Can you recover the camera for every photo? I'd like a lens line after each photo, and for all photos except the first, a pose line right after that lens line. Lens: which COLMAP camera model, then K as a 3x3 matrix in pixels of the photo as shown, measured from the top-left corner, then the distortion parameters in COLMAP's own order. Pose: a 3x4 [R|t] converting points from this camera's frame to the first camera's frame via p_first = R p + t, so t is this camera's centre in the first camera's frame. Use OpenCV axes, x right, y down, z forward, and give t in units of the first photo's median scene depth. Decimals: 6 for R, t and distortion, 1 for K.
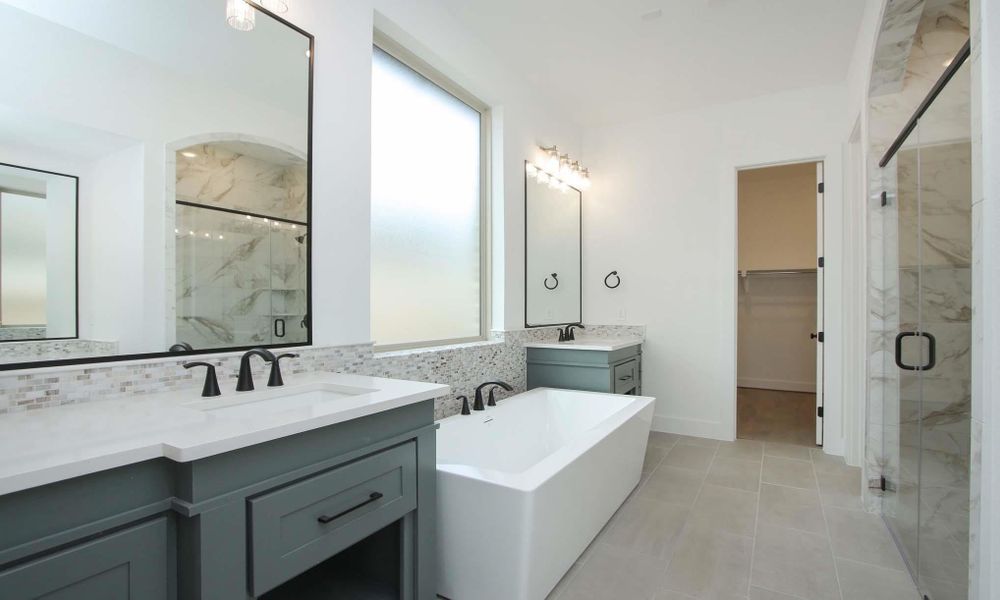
lens RADIAL K [[457.8, 0, 499.2], [0, 457.8, 303.1], [0, 0, 1]] dist [-0.019365, 0.002941]
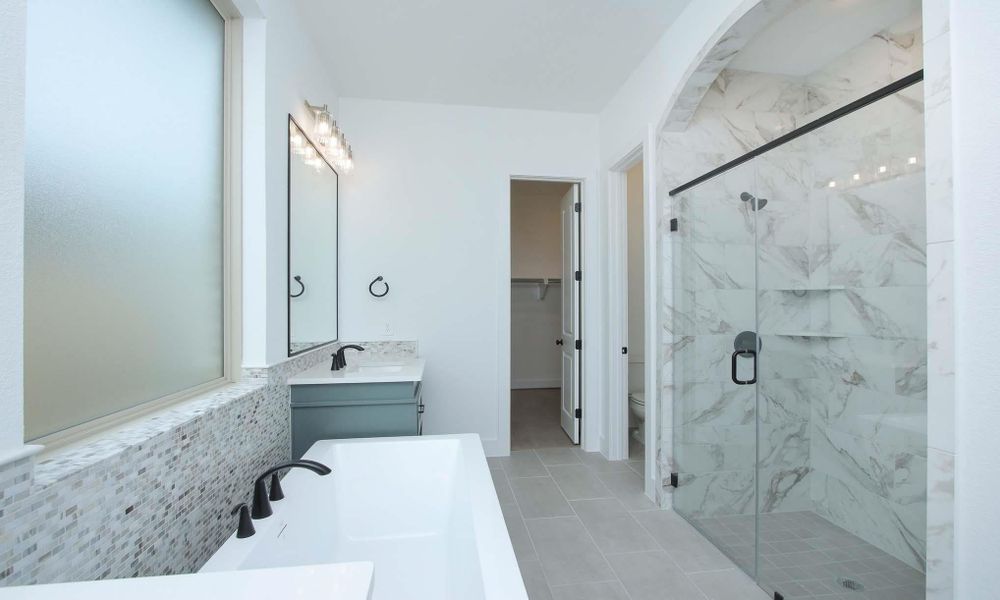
lens RADIAL K [[457.8, 0, 501.4], [0, 457.8, 303.2], [0, 0, 1]] dist [-0.019365, 0.002941]
pose [[0.779146, -0.002508, 0.626838, -0.173319], [0.001710, 0.999997, 0.001876, -0.038687], [-0.626840, -0.000390, 0.779148, 0.368766]]
